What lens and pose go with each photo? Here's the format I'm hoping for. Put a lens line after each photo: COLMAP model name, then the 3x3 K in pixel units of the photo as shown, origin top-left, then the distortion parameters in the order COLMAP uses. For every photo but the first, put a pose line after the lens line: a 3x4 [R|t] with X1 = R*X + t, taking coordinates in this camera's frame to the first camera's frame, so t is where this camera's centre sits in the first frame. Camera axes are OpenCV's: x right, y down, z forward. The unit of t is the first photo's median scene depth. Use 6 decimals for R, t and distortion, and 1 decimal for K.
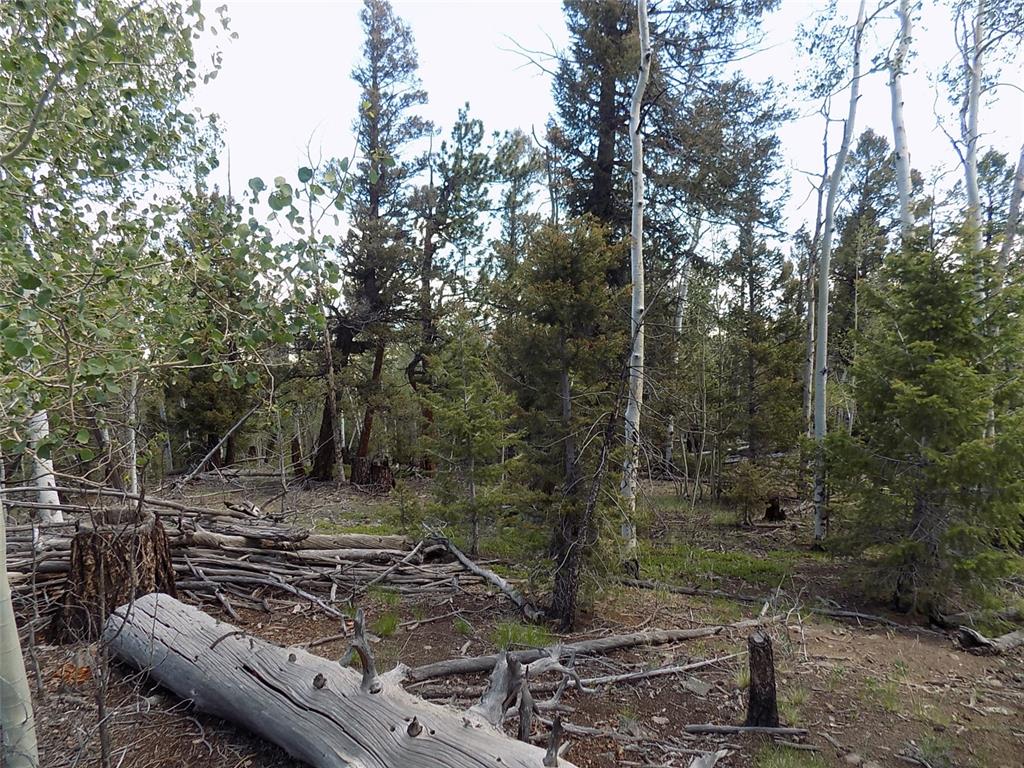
lens RADIAL K [[691.6, 0, 512.0], [0, 691.6, 384.0], [0, 0, 1]] dist [-0.075275, 0.077636]
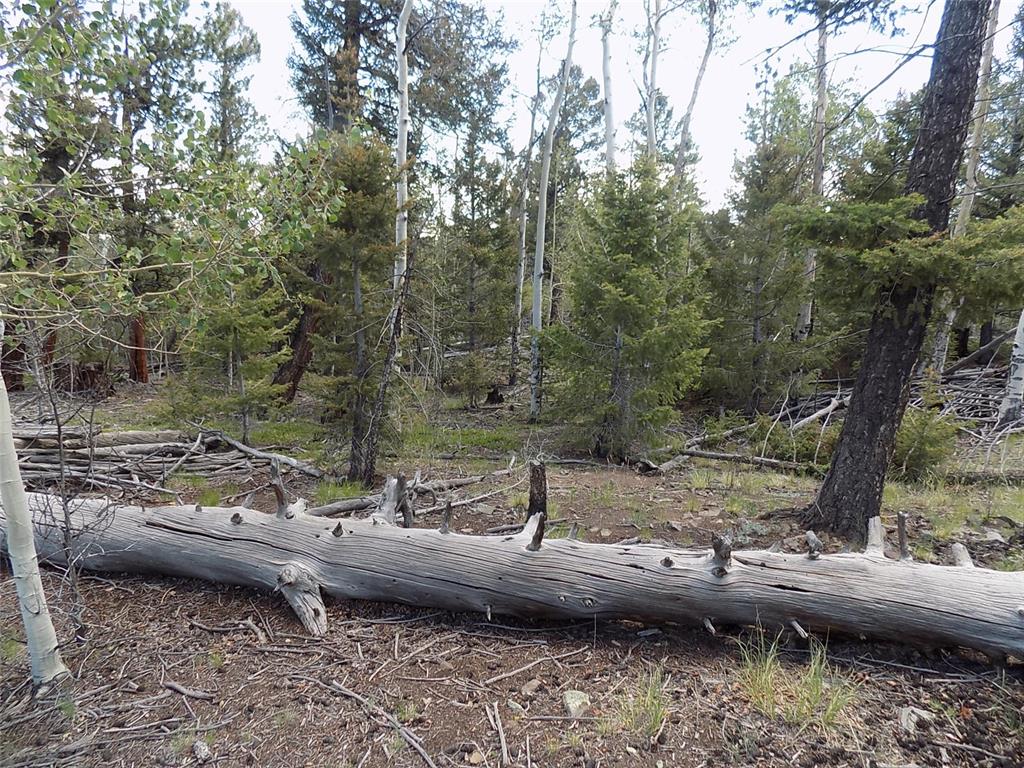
lens RADIAL K [[691.6, 0, 512.0], [0, 691.6, 384.0], [0, 0, 1]] dist [-0.075275, 0.077636]
pose [[0.910544, -0.045224, 0.410931, -0.121863], [-0.014267, 0.989969, 0.140561, 0.001483], [-0.413166, -0.133850, 0.900765, -0.119116]]
